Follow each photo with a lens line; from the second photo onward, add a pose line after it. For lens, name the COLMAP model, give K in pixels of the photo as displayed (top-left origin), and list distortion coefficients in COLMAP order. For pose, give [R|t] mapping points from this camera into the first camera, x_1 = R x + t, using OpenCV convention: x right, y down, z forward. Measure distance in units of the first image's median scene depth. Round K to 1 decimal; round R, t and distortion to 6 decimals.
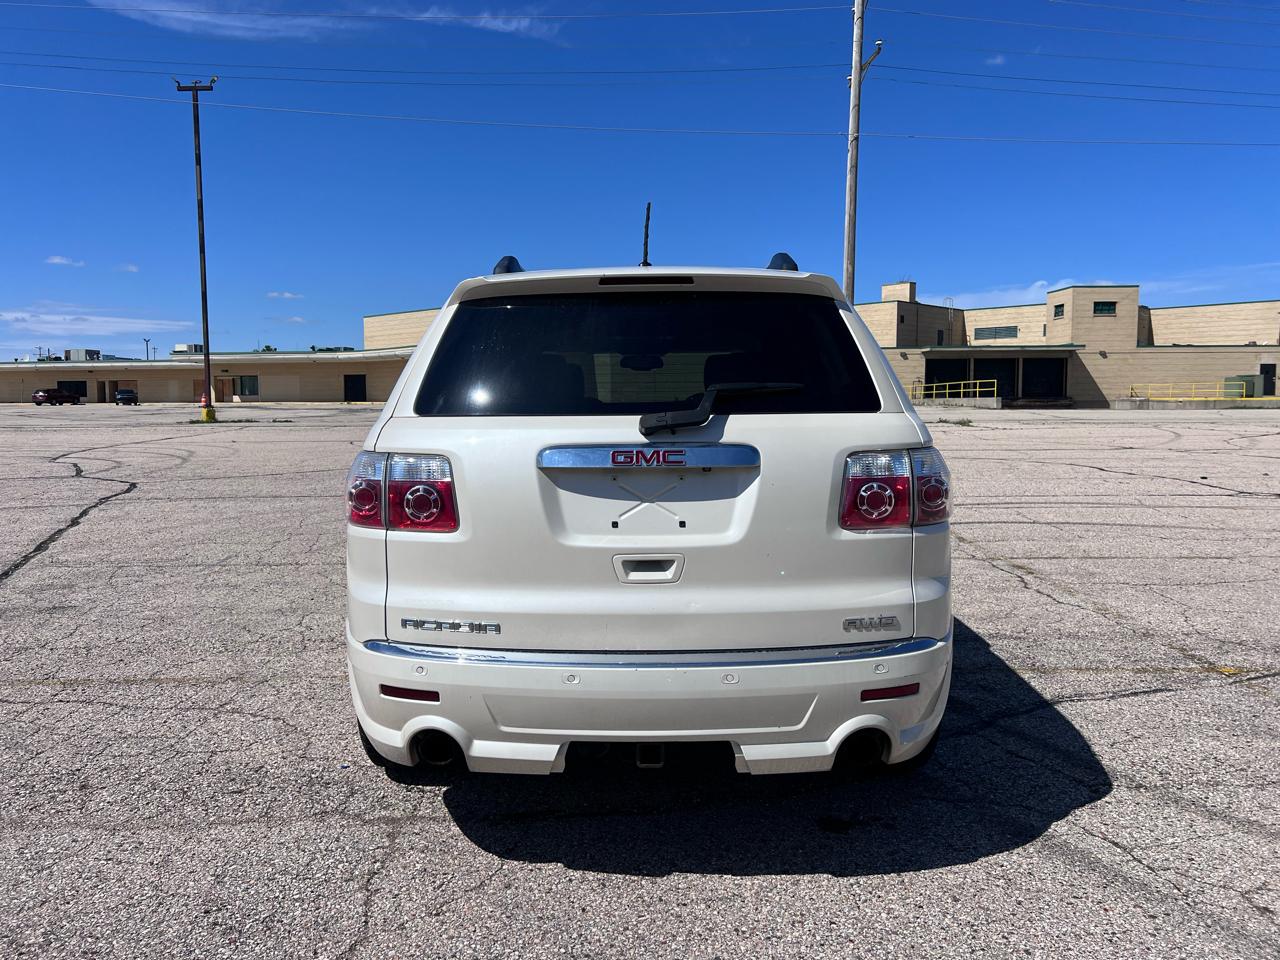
lens RADIAL K [[963.5, 0, 633.3], [0, 963.5, 468.7], [0, 0, 1]] dist [0.012323, 0.001477]
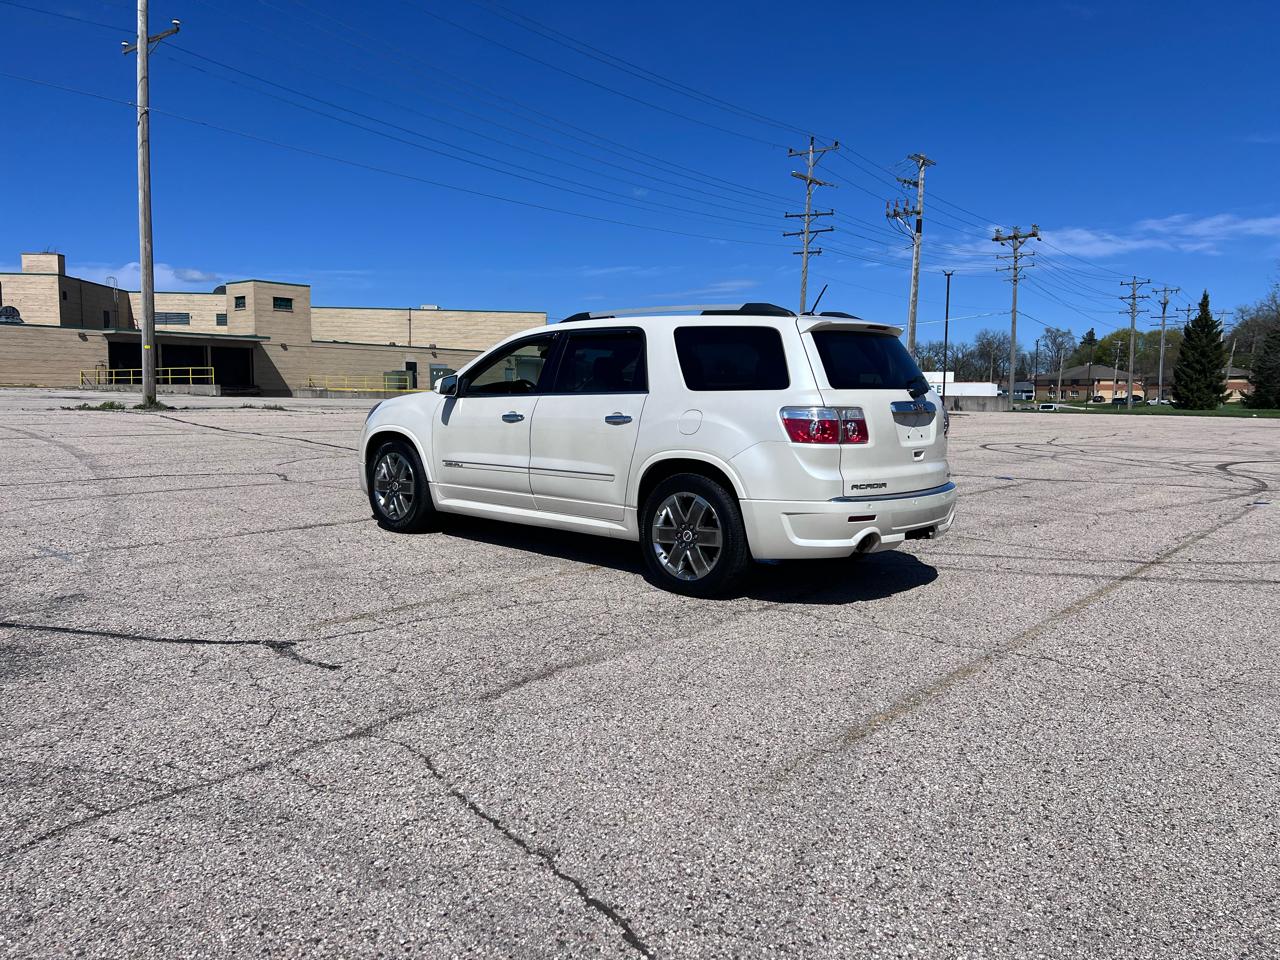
lens RADIAL K [[958.0, 0, 640.0], [0, 958.0, 480.0], [0, 0, 1]] dist [0.012385, 0.001363]
pose [[0.655025, -0.054353, 0.753649, -0.513154], [0.036525, 0.998521, 0.040268, 0.010389], [-0.754724, 0.001151, 0.656042, -0.006057]]
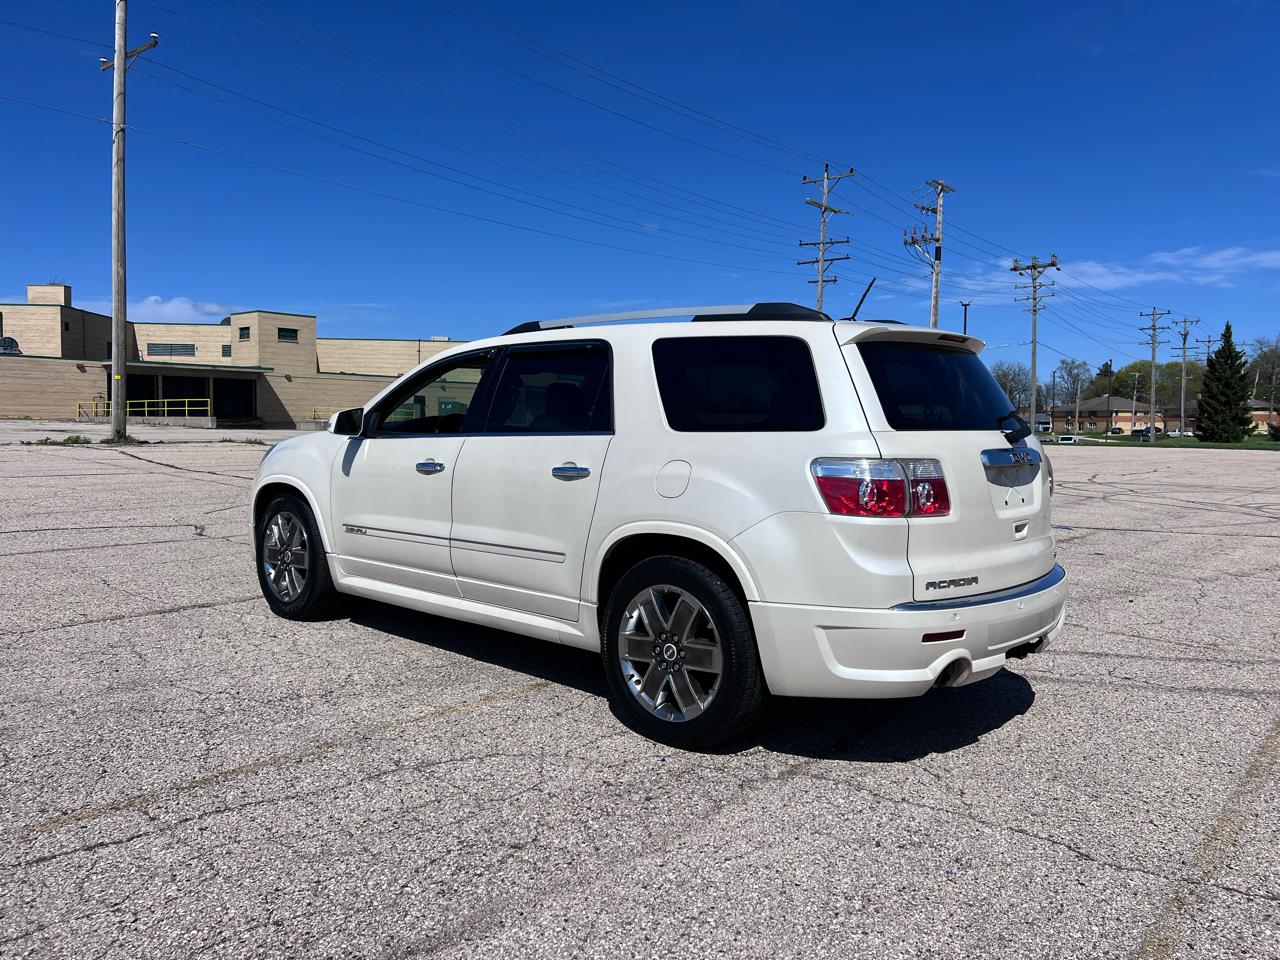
lens RADIAL K [[962.4, 0, 645.6], [0, 962.4, 470.8], [0, 0, 1]] dist [0.015241, -0.004294]
pose [[0.661445, -0.021960, 0.749672, -0.359467], [0.036112, 0.999344, -0.002589, -0.002129], [-0.749124, 0.028785, 0.661804, 0.098589]]
